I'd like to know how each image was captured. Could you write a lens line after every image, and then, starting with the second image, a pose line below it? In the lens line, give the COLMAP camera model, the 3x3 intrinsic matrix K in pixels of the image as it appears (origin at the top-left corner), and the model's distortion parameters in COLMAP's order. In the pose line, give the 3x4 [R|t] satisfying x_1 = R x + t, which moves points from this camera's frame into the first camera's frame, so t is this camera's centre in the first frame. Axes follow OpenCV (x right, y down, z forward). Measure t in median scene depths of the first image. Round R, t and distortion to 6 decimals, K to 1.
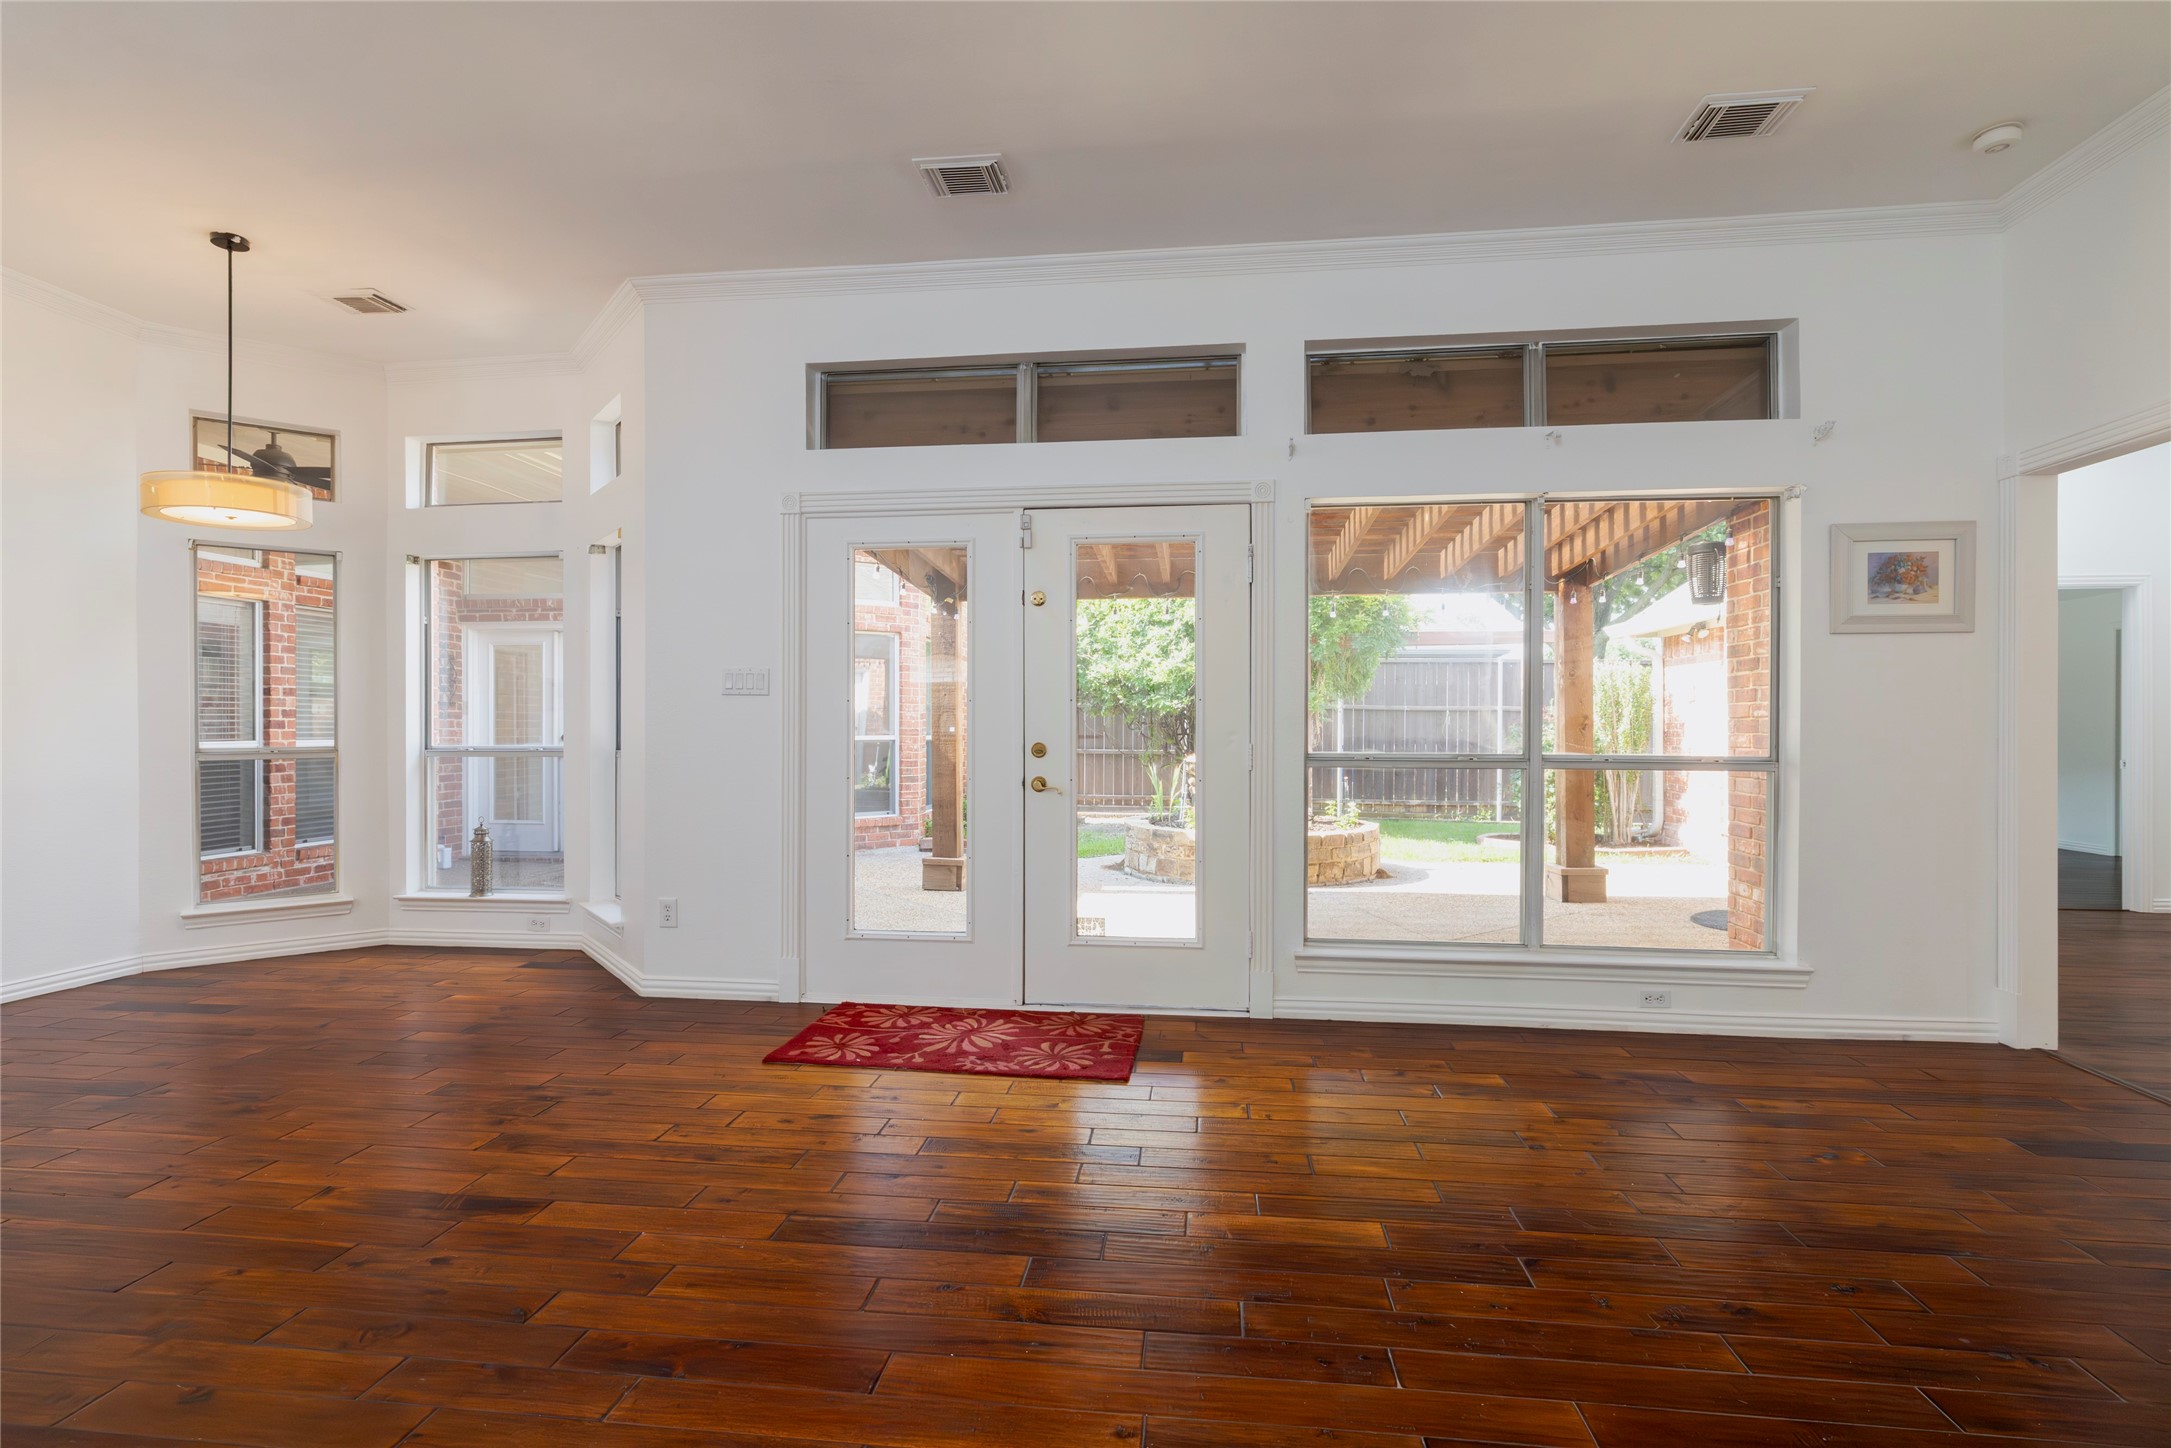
lens RADIAL K [[1061.1, 0, 1076.7], [0, 1061.1, 724.9], [0, 0, 1]] dist [0.001680, 0.000718]
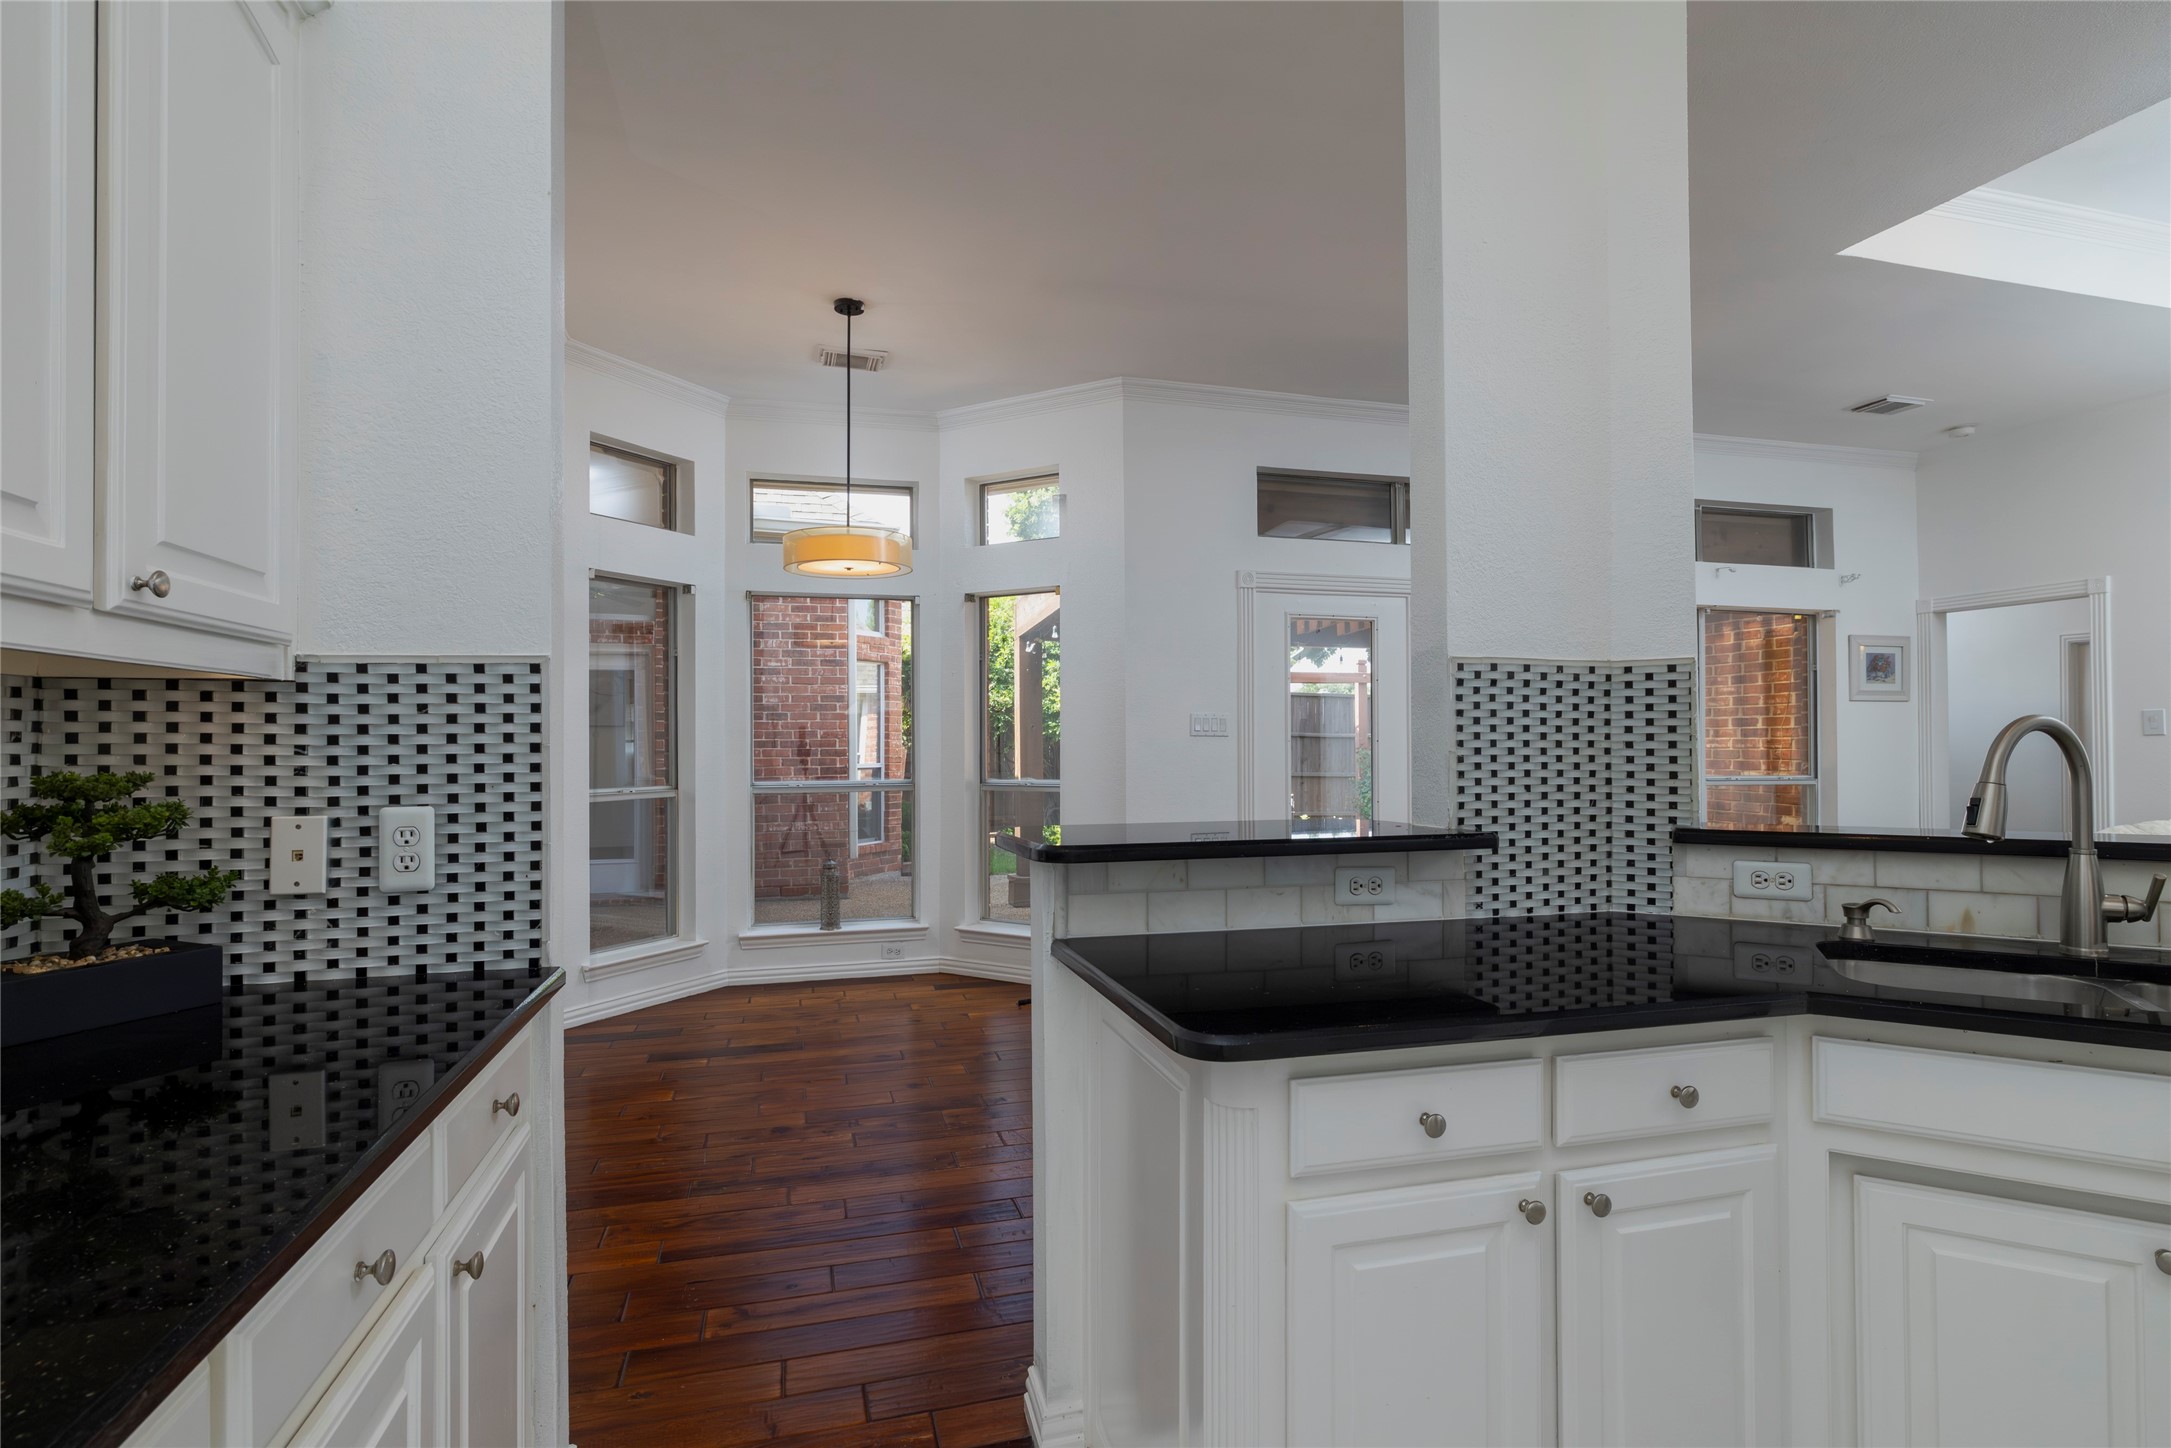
lens RADIAL K [[1061.1, 0, 1100.6], [0, 1061.1, 737.1], [0, 0, 1]] dist [0.001680, 0.000718]
pose [[0.919787, 0.000029, 0.392419, -0.893606], [0.002678, 0.999976, -0.006349, -0.020128], [-0.392409, 0.006891, 0.919765, -0.054886]]
